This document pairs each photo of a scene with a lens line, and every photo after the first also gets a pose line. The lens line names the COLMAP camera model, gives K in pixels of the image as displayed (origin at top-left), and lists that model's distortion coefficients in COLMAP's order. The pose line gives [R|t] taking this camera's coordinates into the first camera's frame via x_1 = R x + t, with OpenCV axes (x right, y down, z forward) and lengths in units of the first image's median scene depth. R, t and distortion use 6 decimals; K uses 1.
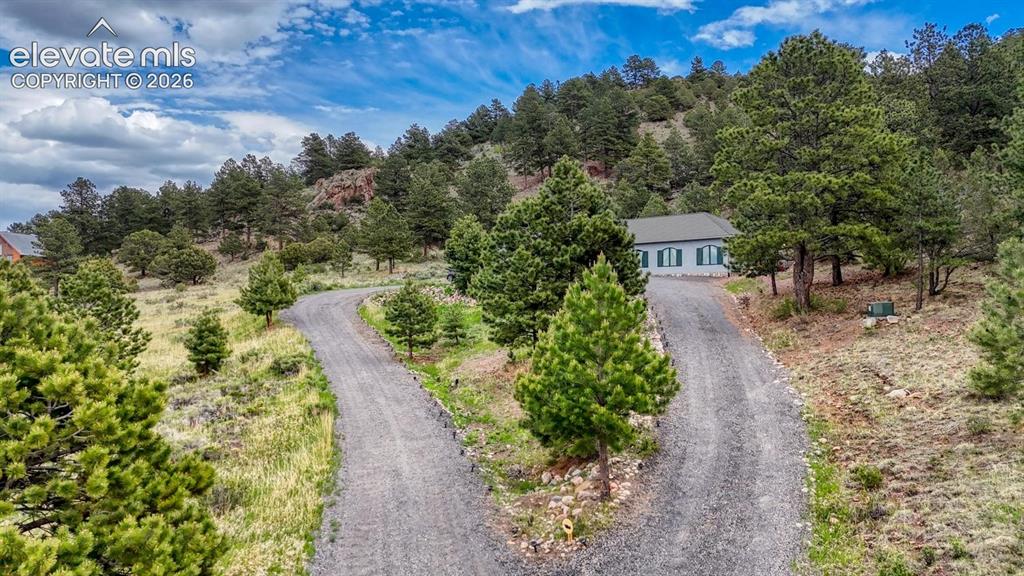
lens RADIAL K [[746.0, 0, 508.9], [0, 746.0, 290.1], [0, 0, 1]] dist [0.190492, -0.440009]
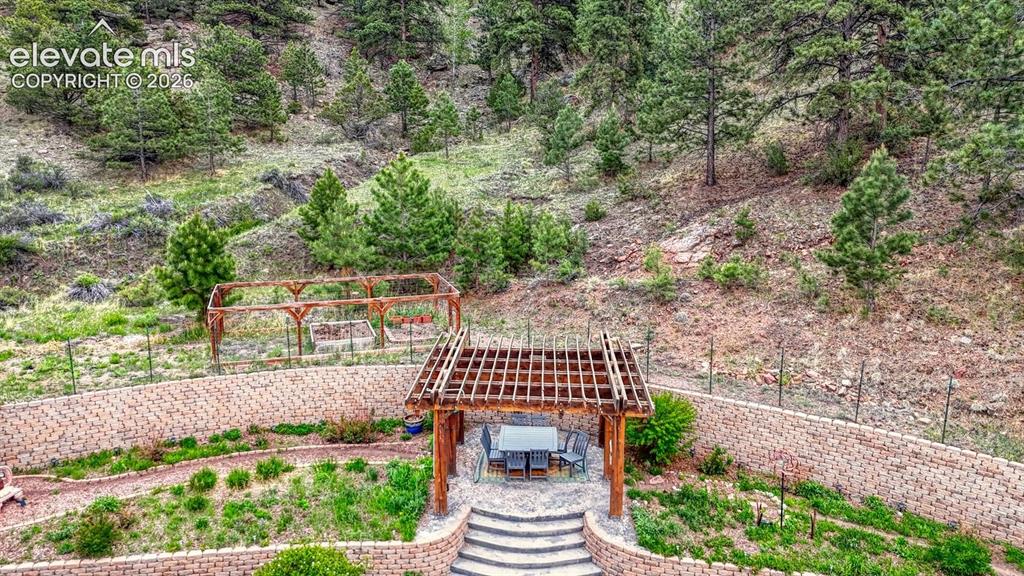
lens RADIAL K [[750.2, 0, 509.6], [0, 750.2, 282.8], [0, 0, 1]] dist [0.080473, -0.074972]
pose [[0.759008, -0.125564, 0.638859, 0.049179], [-0.013298, 0.978033, 0.208025, -0.062867], [-0.650946, -0.166388, 0.740665, 0.375209]]
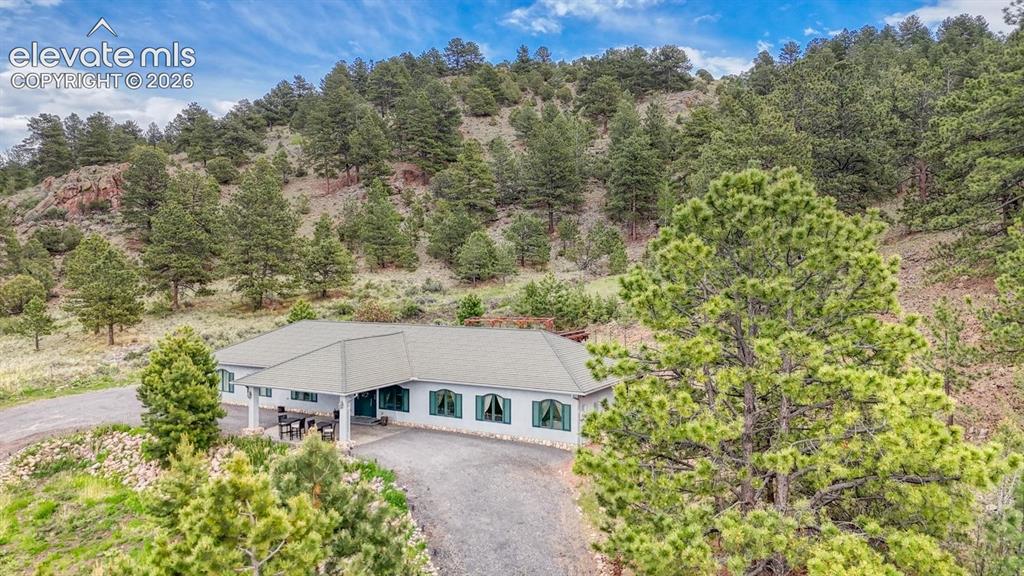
lens RADIAL K [[753.5, 0, 508.1], [0, 753.5, 284.4], [0, 0, 1]] dist [0.085454, -0.081382]
pose [[0.974236, -0.003862, 0.225497, 0.027019], [-0.003458, 0.999480, 0.032058, -0.061634], [-0.225503, -0.032012, 0.973716, 0.123902]]
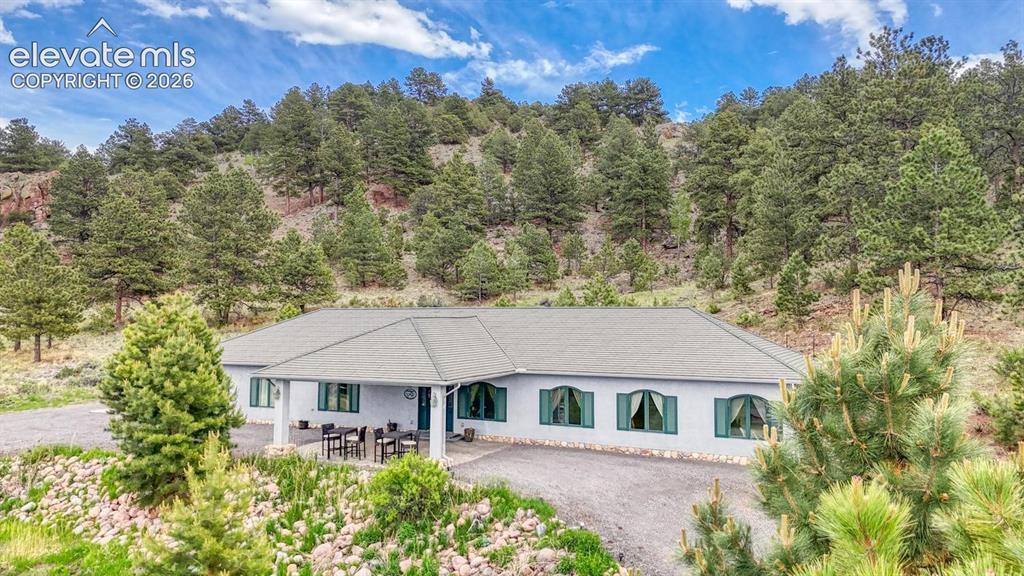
lens RADIAL K [[750.2, 0, 509.6], [0, 750.2, 282.8], [0, 0, 1]] dist [0.080473, -0.074972]
pose [[0.949193, 0.025355, 0.313672, -0.003056], [-0.012184, 0.998963, -0.043877, -0.035366], [-0.314459, 0.037826, 0.948517, 0.209104]]
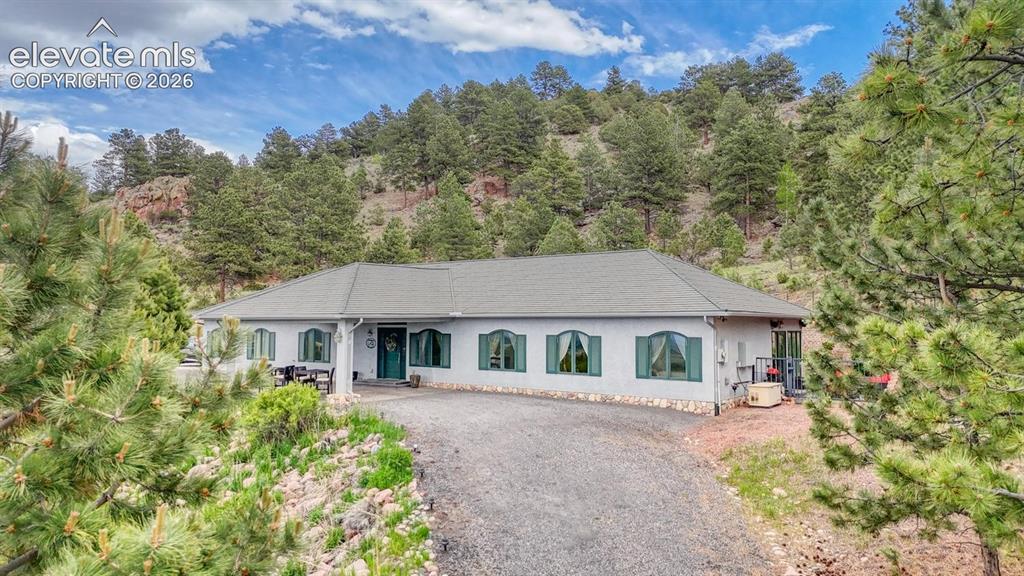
lens RADIAL K [[746.0, 0, 508.9], [0, 746.0, 290.1], [0, 0, 1]] dist [0.190492, -0.440009]
pose [[0.993987, 0.011435, 0.108896, 0.045989], [-0.007882, 0.999424, -0.033000, -0.023097], [-0.109211, 0.031943, 0.993505, 0.204288]]
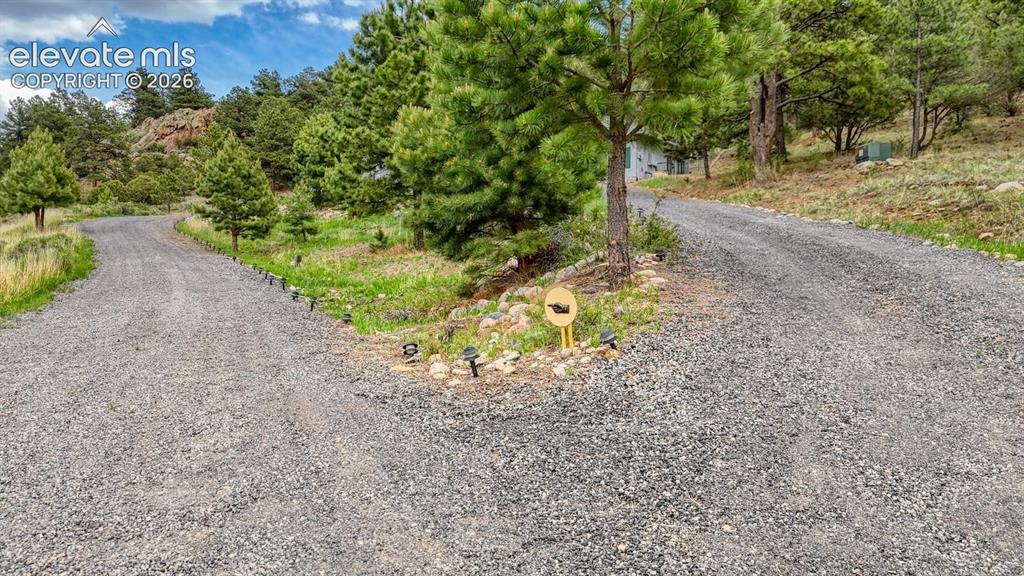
lens RADIAL K [[753.5, 0, 508.1], [0, 753.5, 284.4], [0, 0, 1]] dist [0.085454, -0.081382]
pose [[0.984265, -0.006172, 0.176590, -0.001047], [0.003274, 0.999855, 0.016701, 0.027848], [-0.176668, -0.015860, 0.984143, 0.061296]]
